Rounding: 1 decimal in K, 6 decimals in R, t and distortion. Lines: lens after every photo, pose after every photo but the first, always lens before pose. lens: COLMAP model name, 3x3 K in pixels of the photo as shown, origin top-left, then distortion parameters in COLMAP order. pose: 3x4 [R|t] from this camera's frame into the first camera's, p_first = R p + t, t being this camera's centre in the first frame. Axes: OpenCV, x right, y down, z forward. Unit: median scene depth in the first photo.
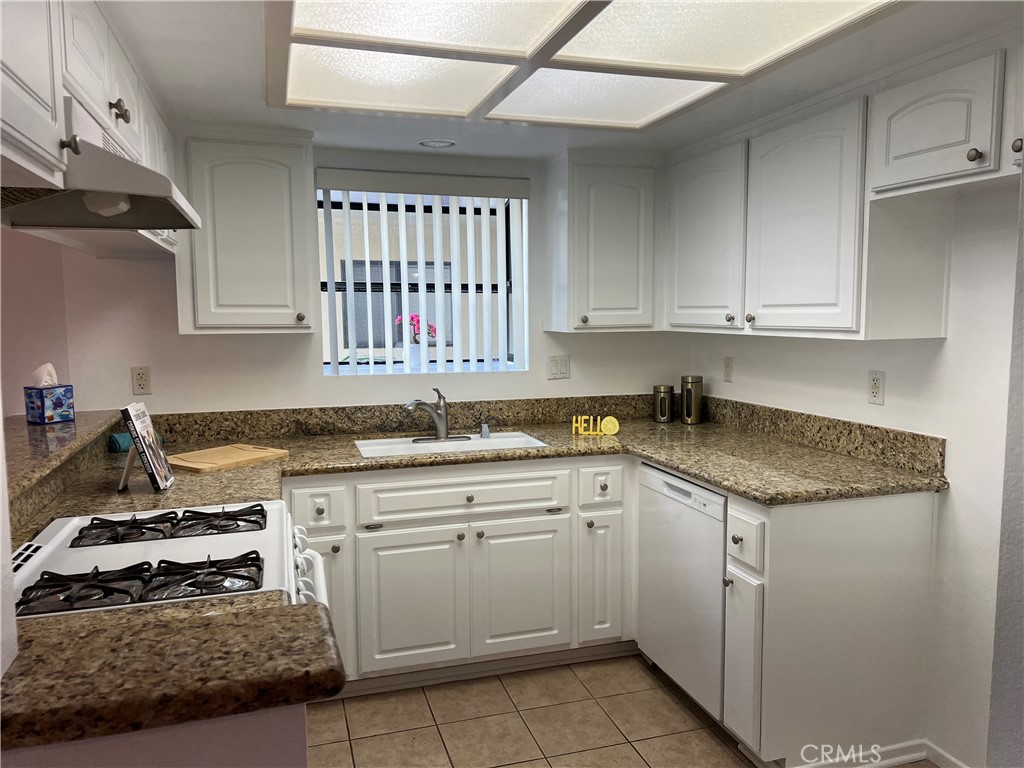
lens RADIAL K [[763.9, 0, 506.0], [0, 763.9, 376.3], [0, 0, 1]] dist [0.042841, -0.039810]
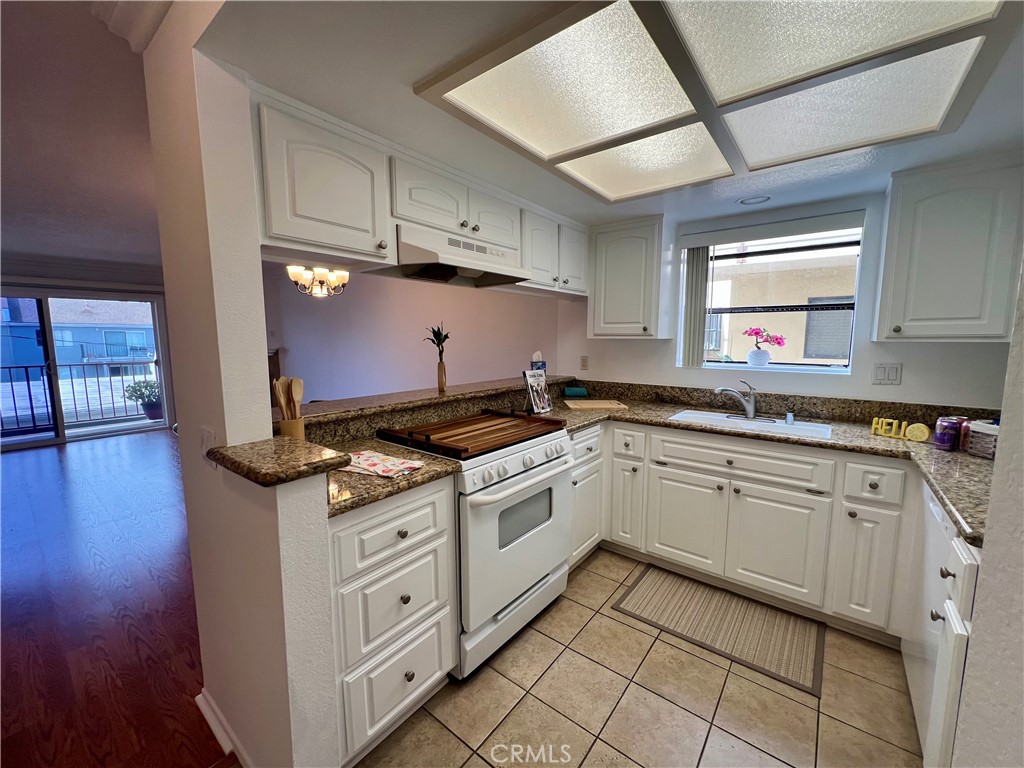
lens RADIAL K [[409.0, 0, 509.8], [0, 409.0, 383.0], [0, 0, 1]] dist [-0.003998, 0.000098]
pose [[0.565177, 0.096445, -0.819313, 0.287522], [-0.073065, 0.995092, 0.066735, 0.001487], [0.821728, 0.022146, 0.569450, 0.247720]]
